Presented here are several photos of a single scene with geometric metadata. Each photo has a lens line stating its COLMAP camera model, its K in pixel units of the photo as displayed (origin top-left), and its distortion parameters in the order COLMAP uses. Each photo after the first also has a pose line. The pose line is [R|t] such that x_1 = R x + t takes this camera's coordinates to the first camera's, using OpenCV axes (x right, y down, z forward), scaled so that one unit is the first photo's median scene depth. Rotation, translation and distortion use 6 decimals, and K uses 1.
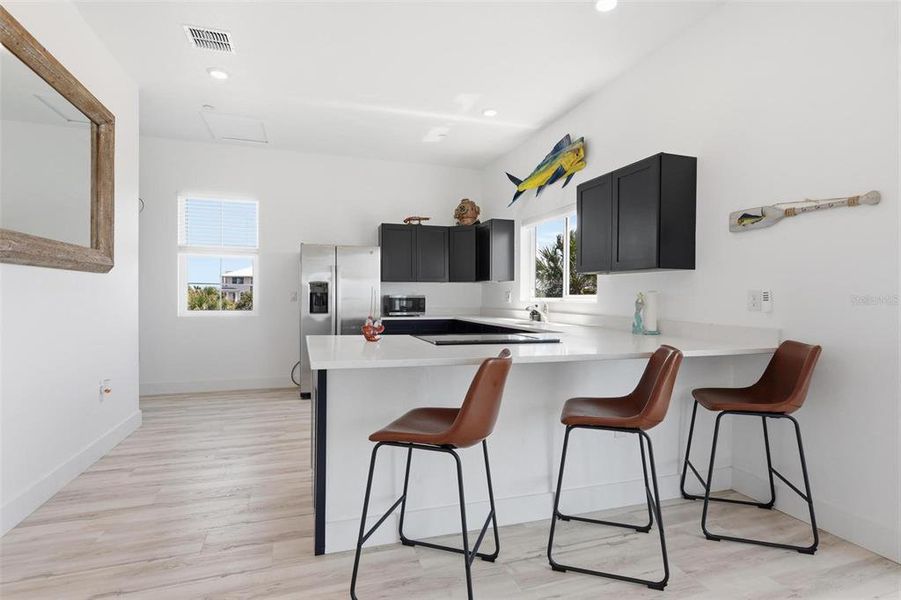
lens RADIAL K [[453.0, 0, 448.0], [0, 453.0, 295.9], [0, 0, 1]] dist [-0.000795, 0.000406]
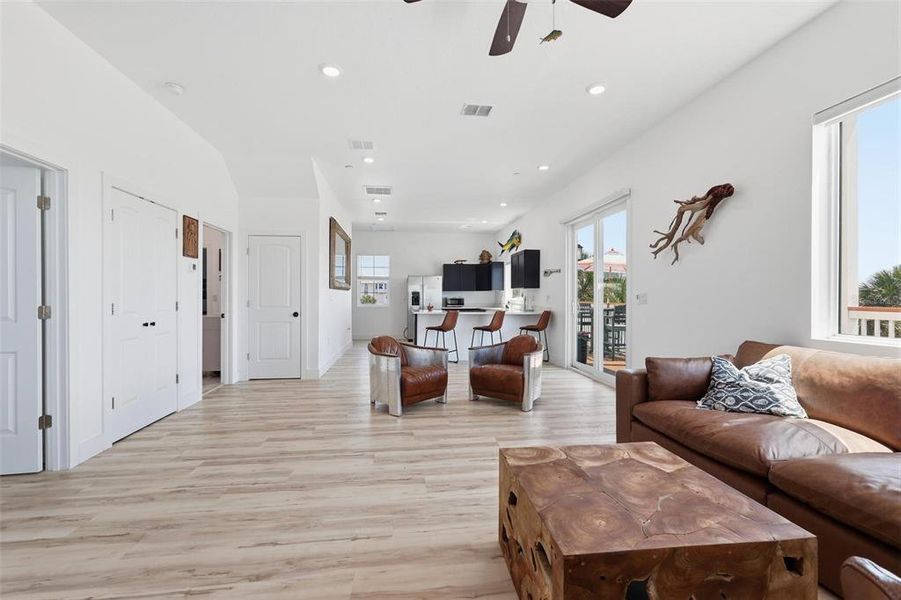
lens RADIAL K [[396.2, 0, 448.5], [0, 396.2, 298.6], [0, 0, 1]] dist [-0.002191, 0.000186]
pose [[0.980757, -0.002095, -0.195222, 0.277525], [0.002444, 0.999996, 0.001545, 0.001453], [0.195217, -0.001993, 0.980758, -0.961747]]
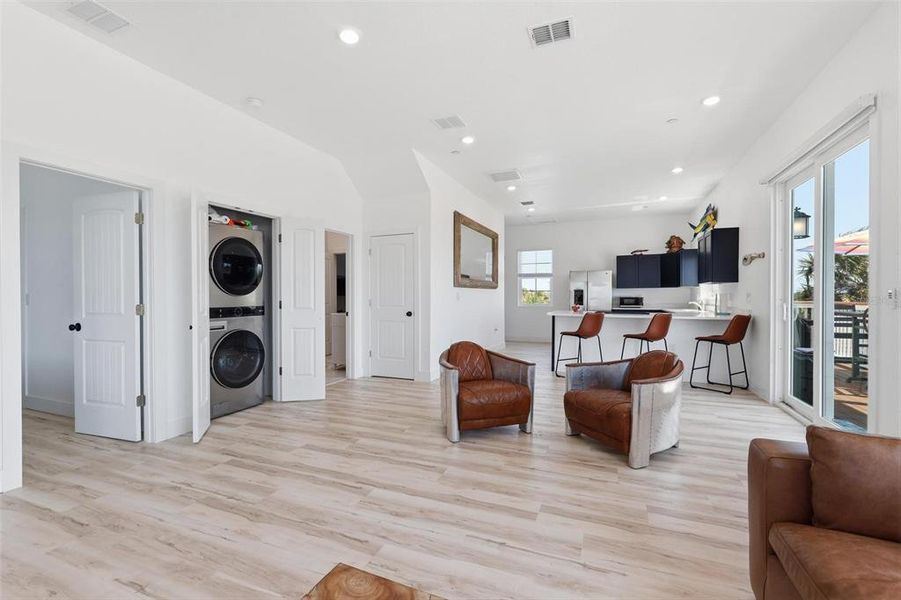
lens RADIAL K [[396.2, 0, 448.5], [0, 396.2, 298.6], [0, 0, 1]] dist [-0.002191, 0.000186]
pose [[0.755676, -0.001720, -0.654943, 0.430699], [0.004513, 0.999986, 0.002581, 0.002382], [0.654930, -0.004906, 0.755673, -0.710583]]
